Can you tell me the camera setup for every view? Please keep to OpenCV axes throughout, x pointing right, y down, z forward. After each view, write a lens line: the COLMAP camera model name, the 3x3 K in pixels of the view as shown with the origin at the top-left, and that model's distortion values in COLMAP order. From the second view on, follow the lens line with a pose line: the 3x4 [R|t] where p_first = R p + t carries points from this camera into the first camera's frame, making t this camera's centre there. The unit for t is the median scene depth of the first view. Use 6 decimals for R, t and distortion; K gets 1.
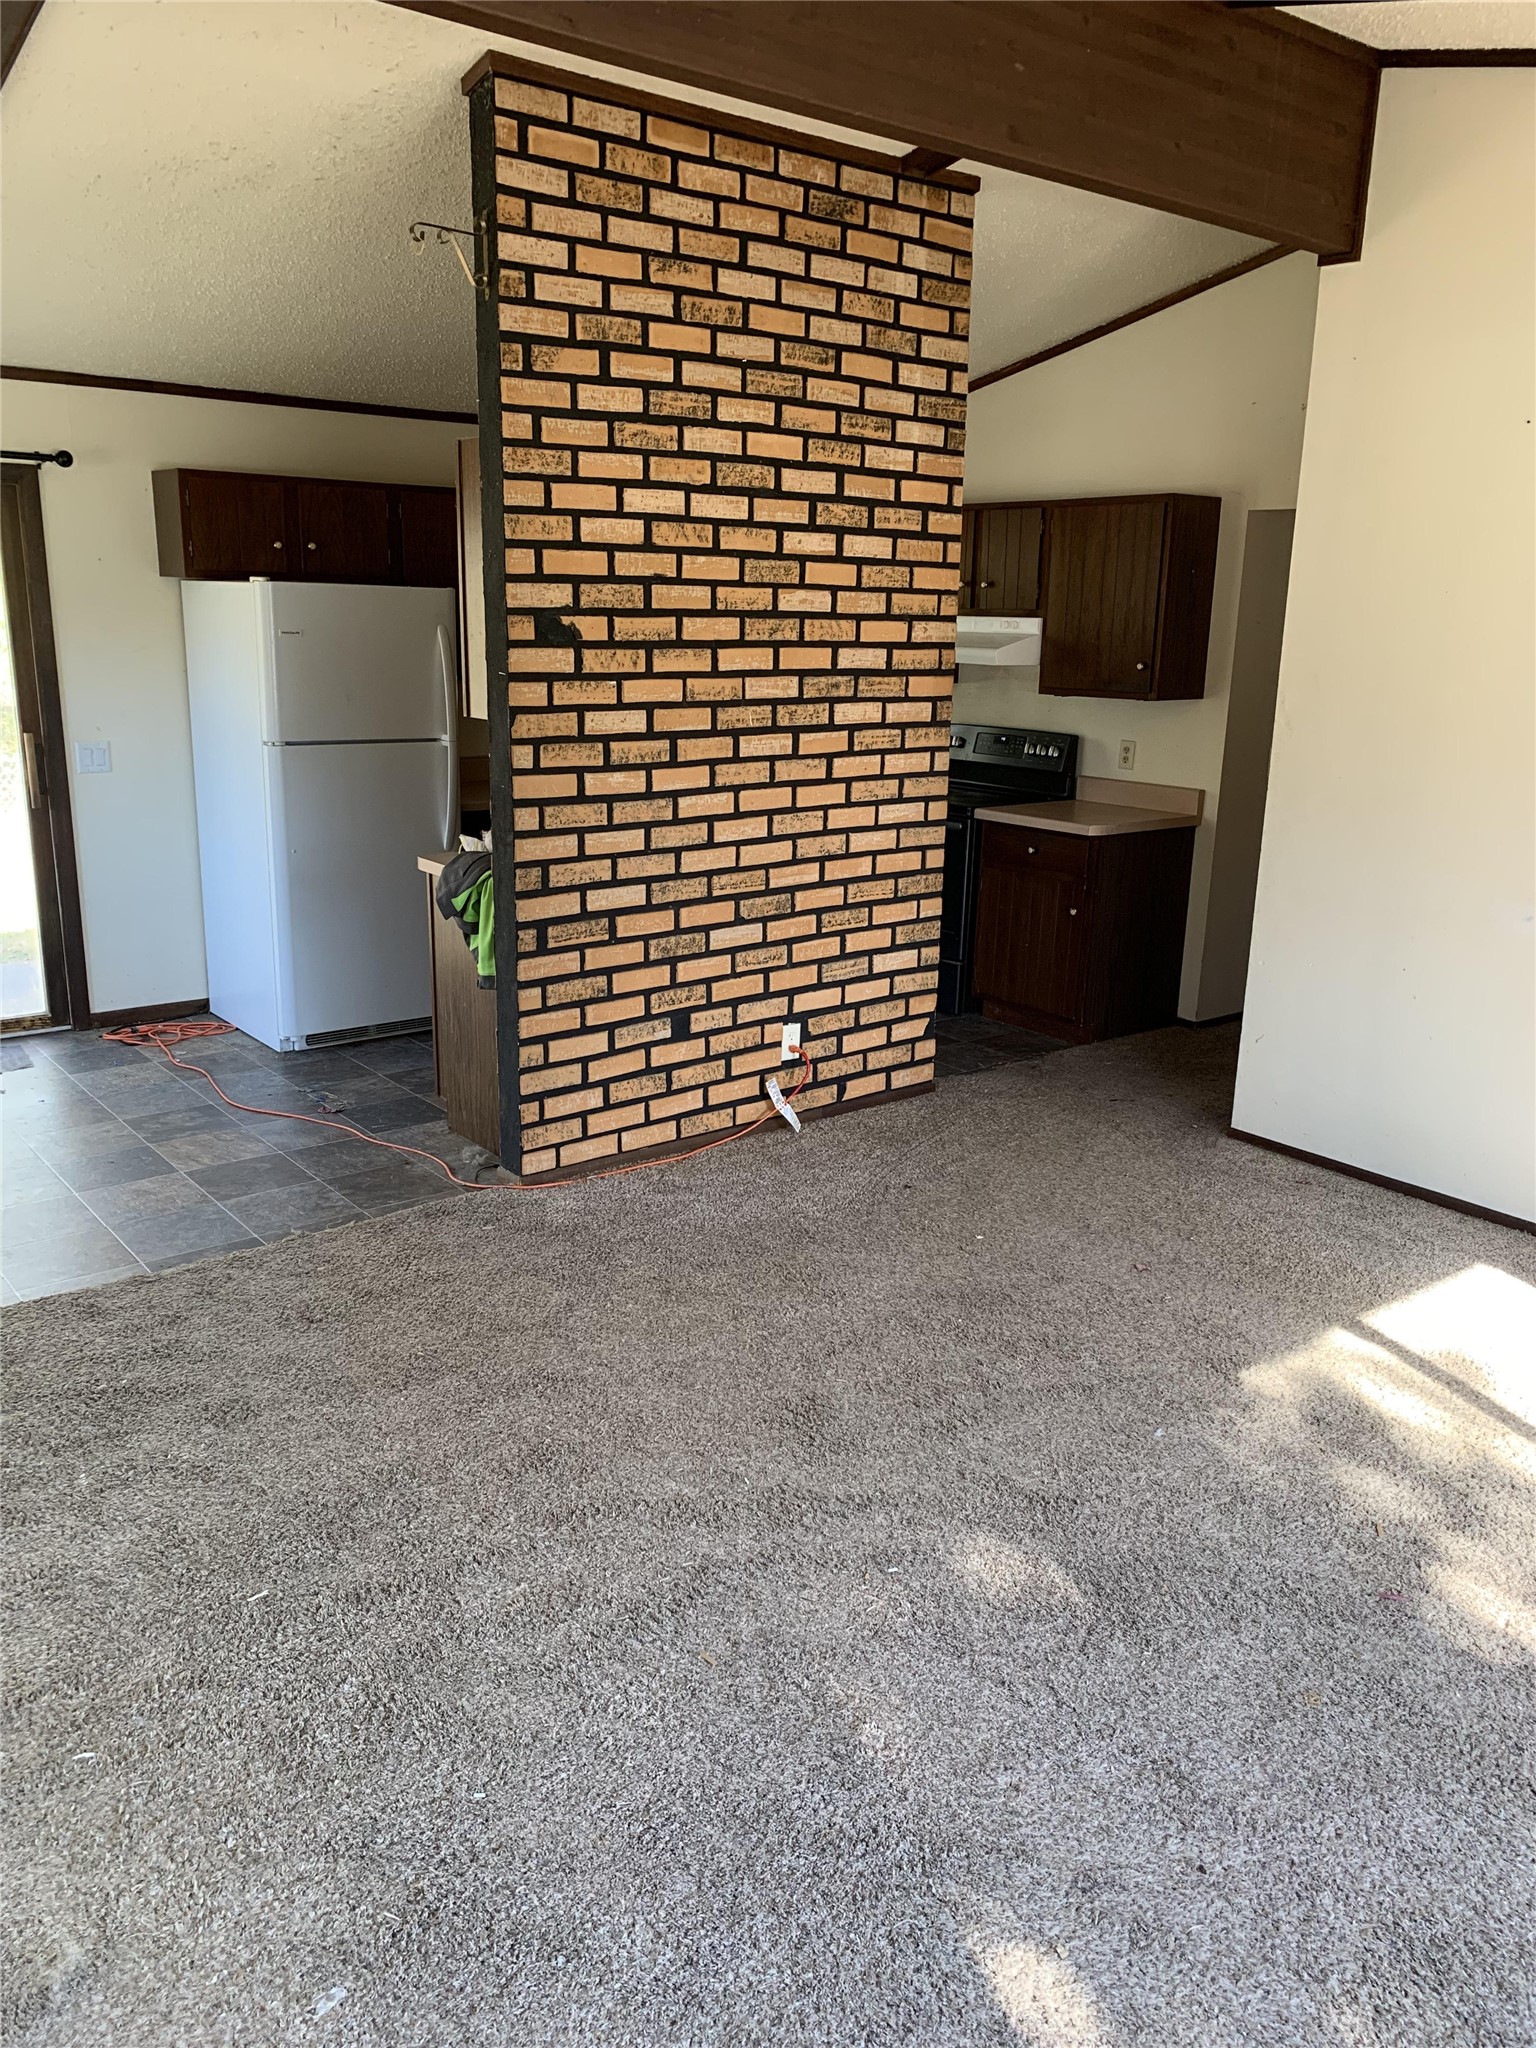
lens RADIAL K [[1559.7, 0, 789.2], [0, 1559.7, 1013.7], [0, 0, 1]] dist [0.147432, -0.317215]
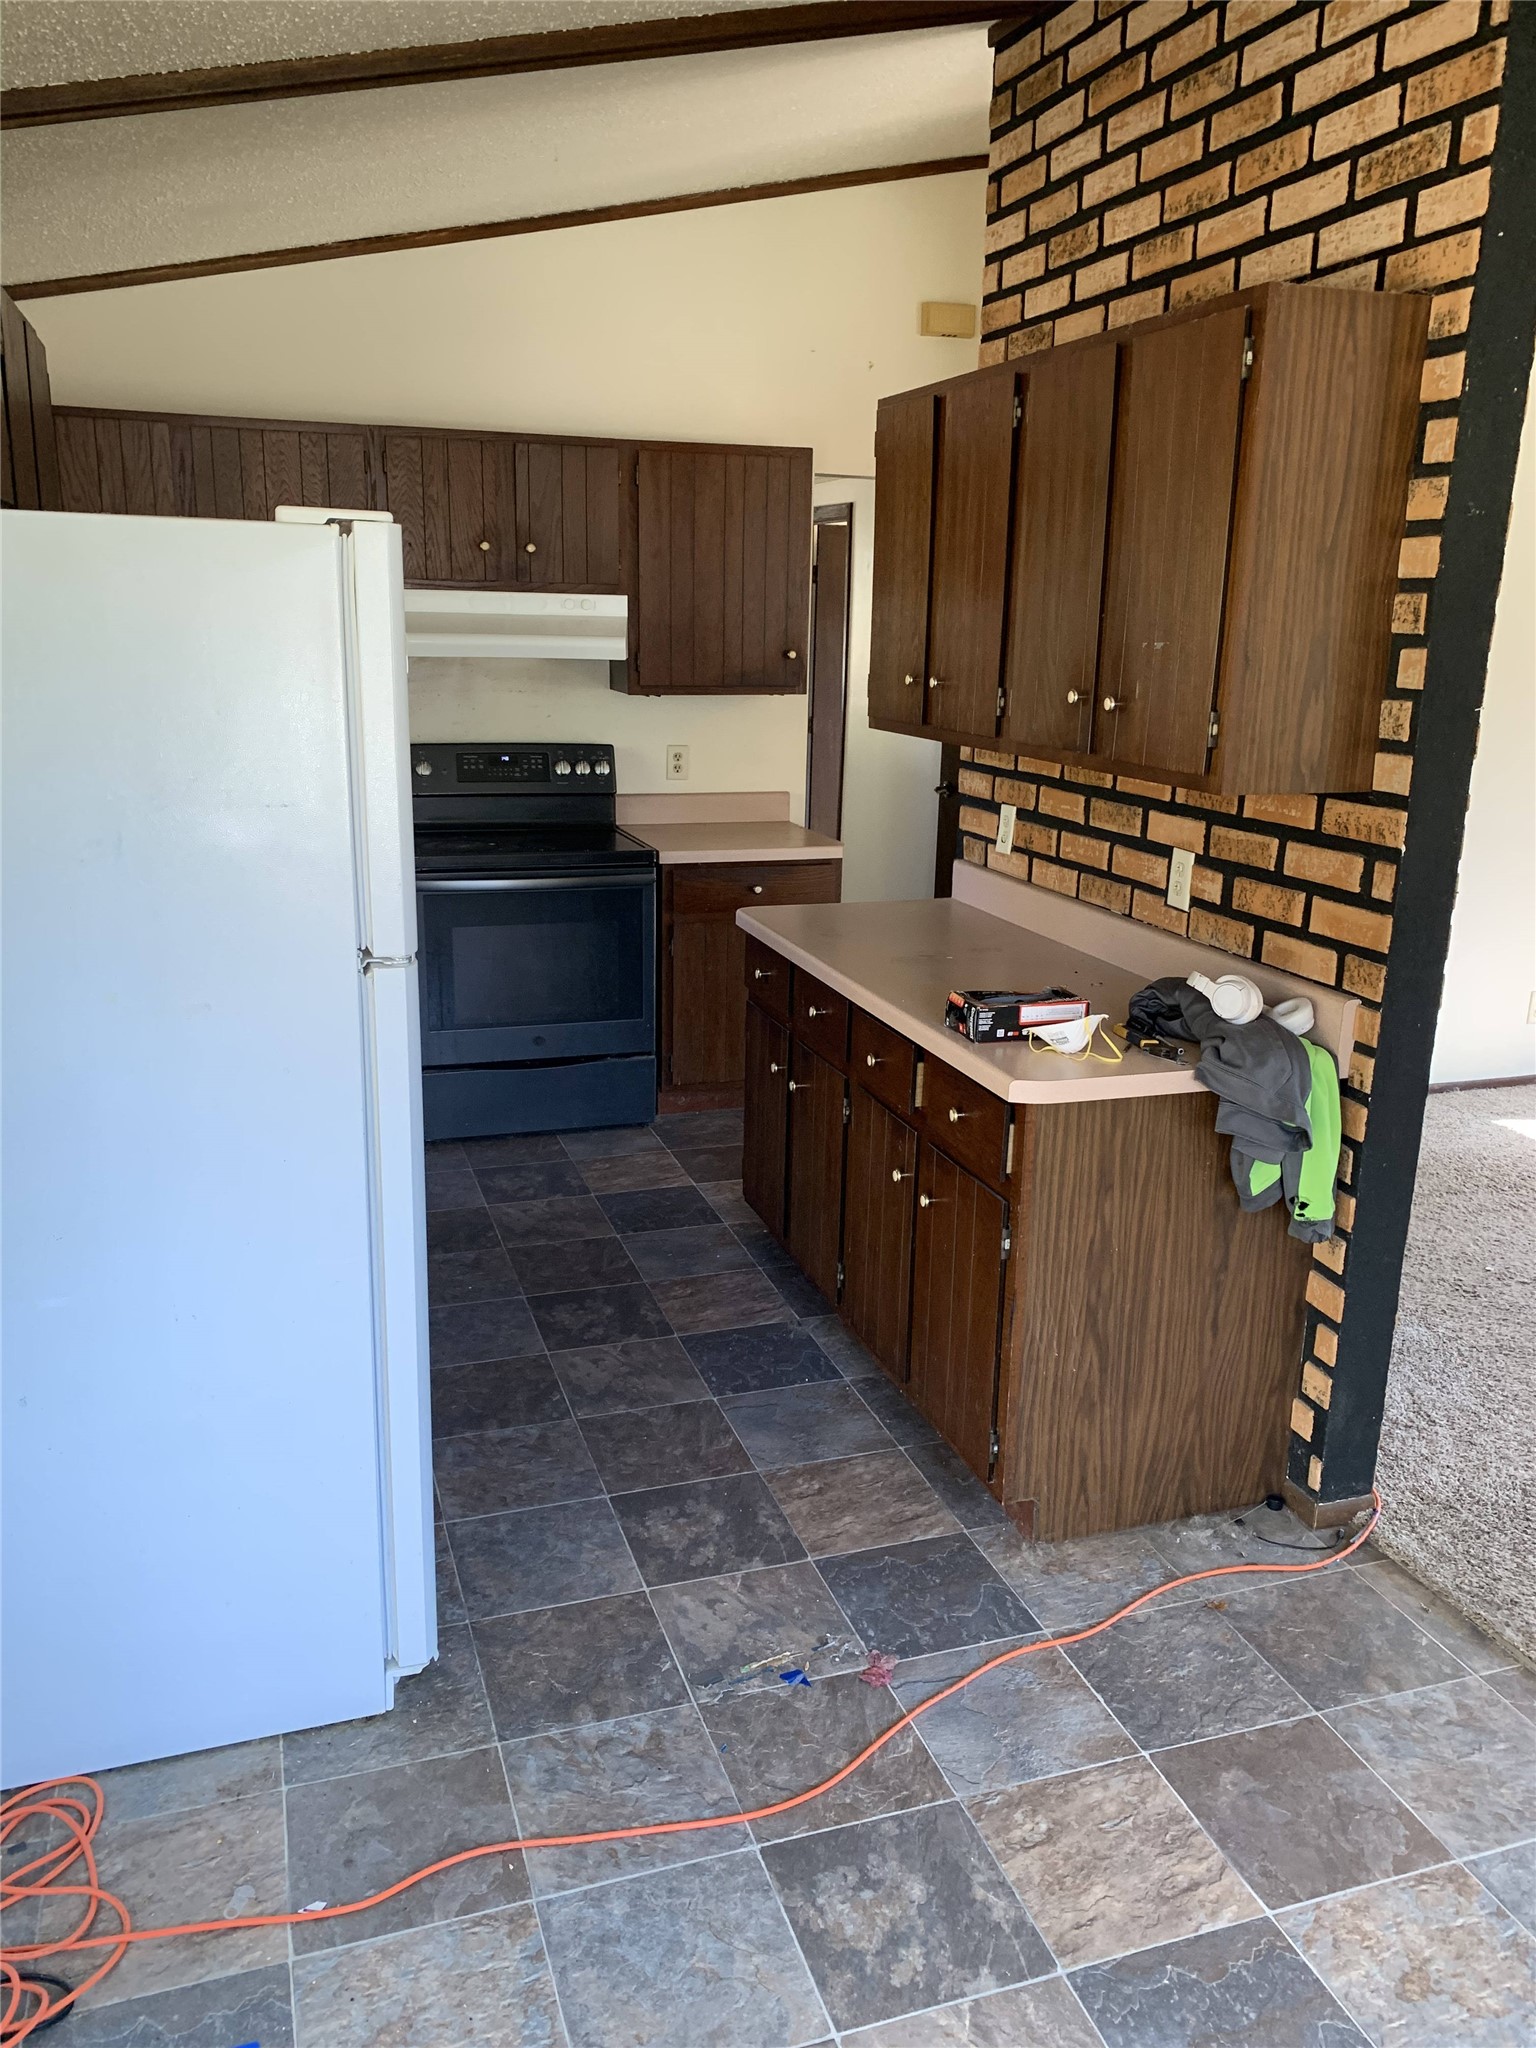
lens RADIAL K [[1562.5, 0, 768.0], [0, 1562.5, 1024.0], [0, 0, 1]] dist [0.015406, -0.003762]
pose [[0.343609, -0.253426, 0.904272, -0.755439], [0.229789, 0.956319, 0.180697, -0.238205], [-0.910566, 0.145703, 0.386834, 0.925547]]
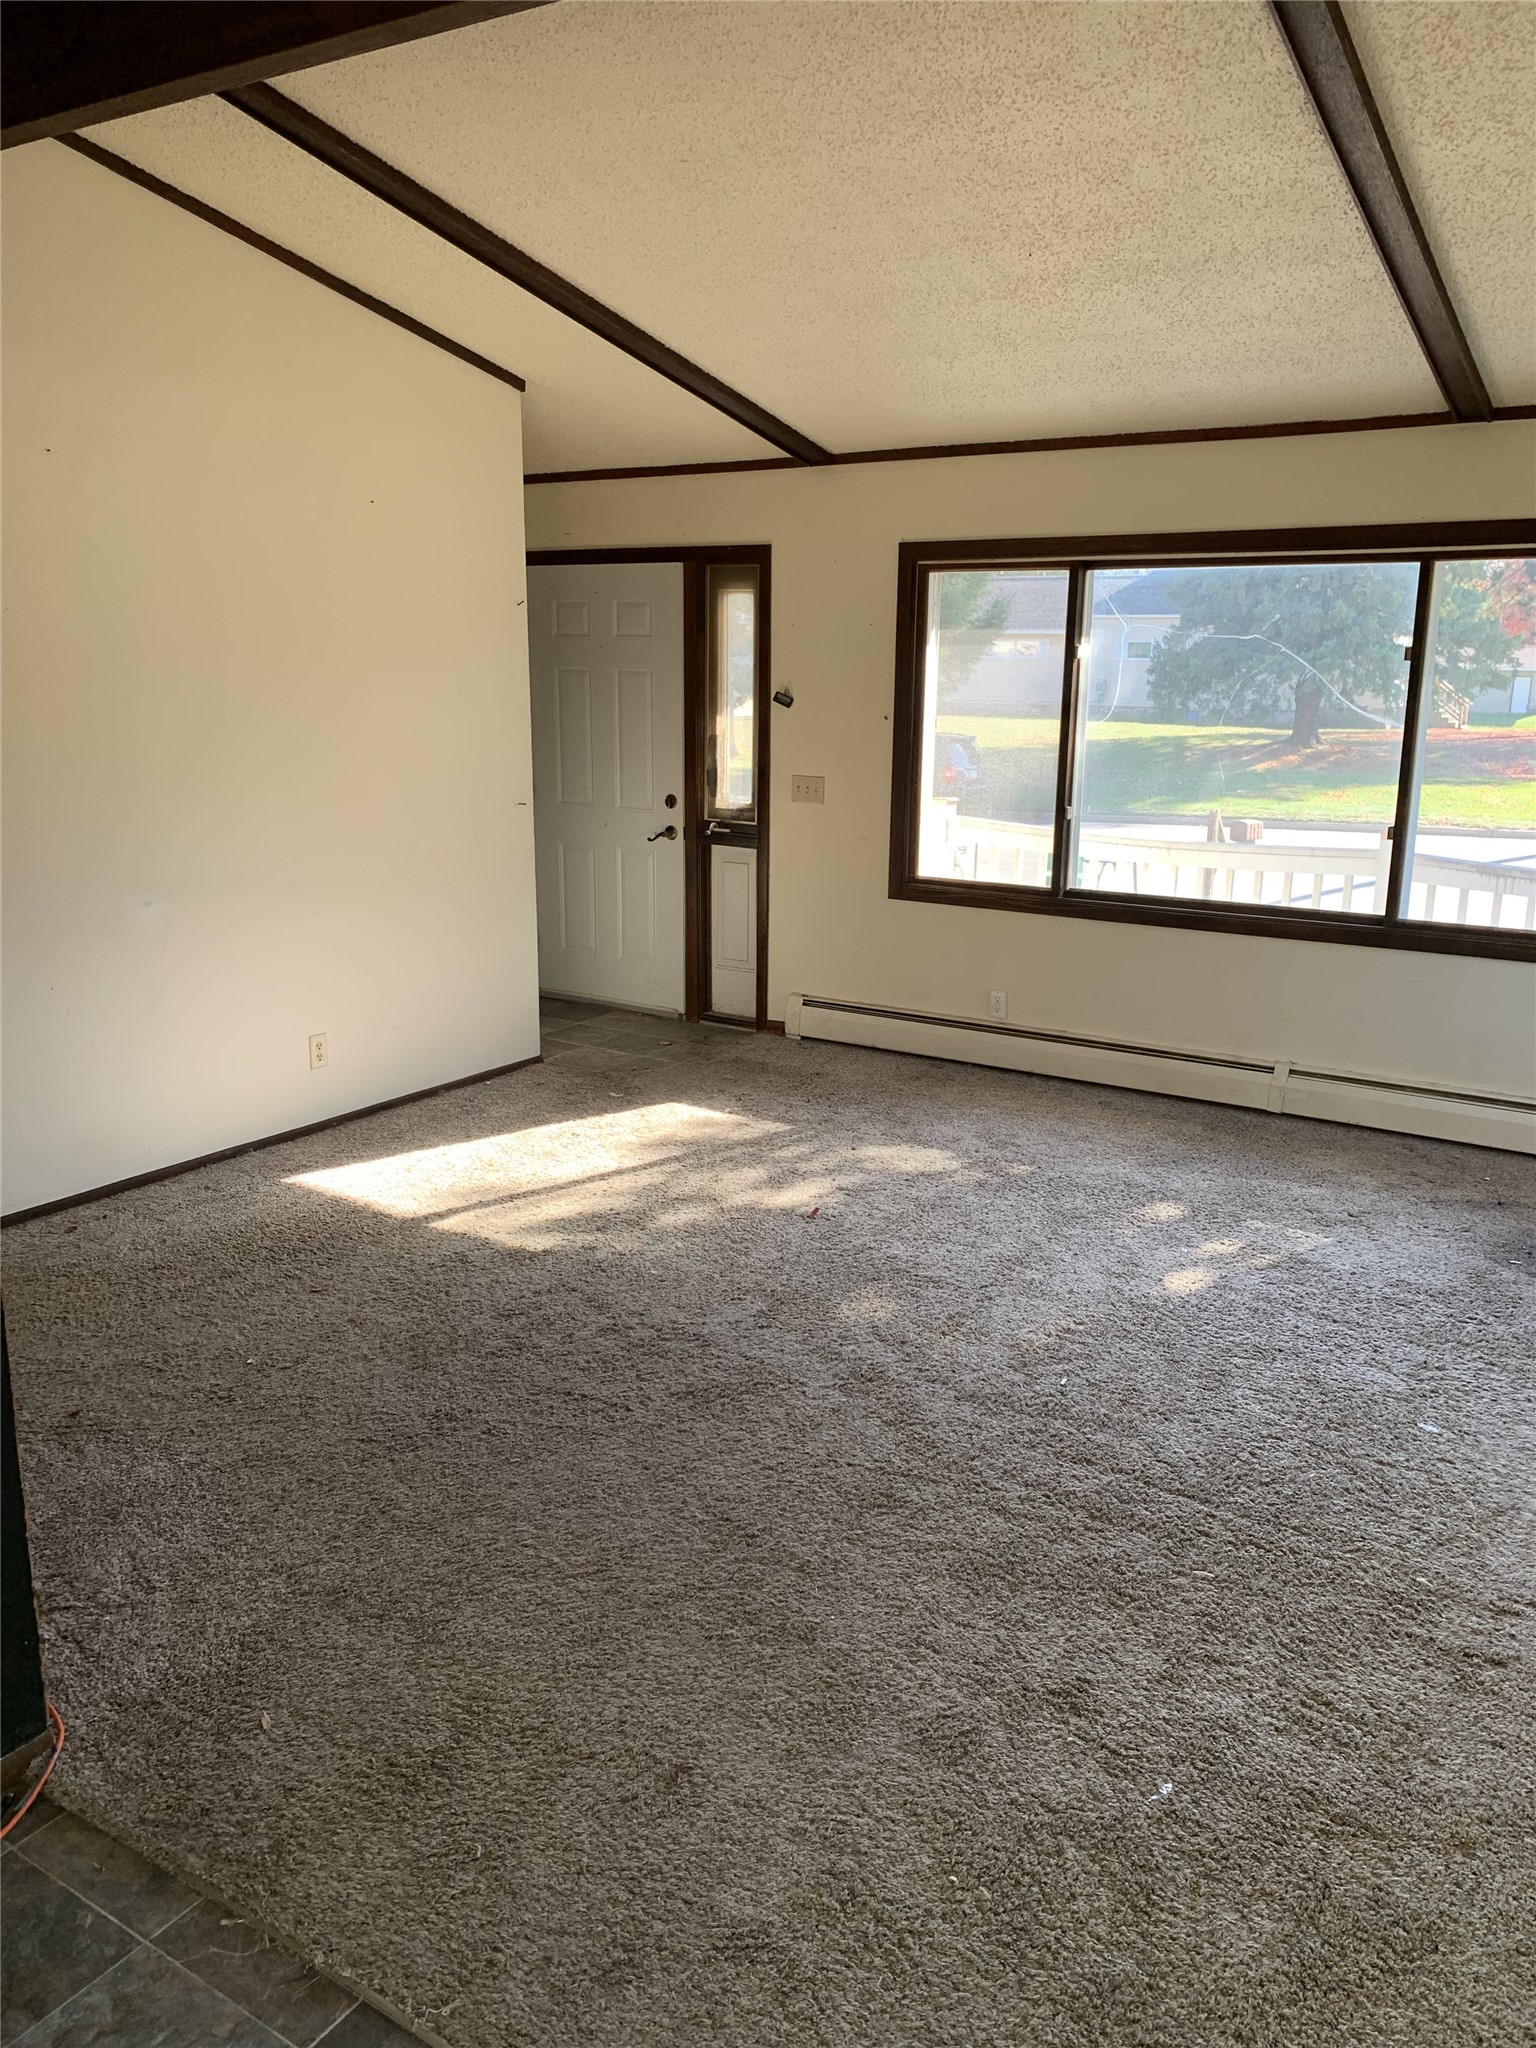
lens RADIAL K [[1562.5, 0, 768.0], [0, 1562.5, 1024.0], [0, 0, 1]] dist [0.015406, -0.003762]
pose [[-0.310423, -0.238627, 0.920160, -0.645464], [0.227453, 0.921217, 0.315634, -0.210878], [-0.922986, 0.307273, -0.231691, 0.809685]]
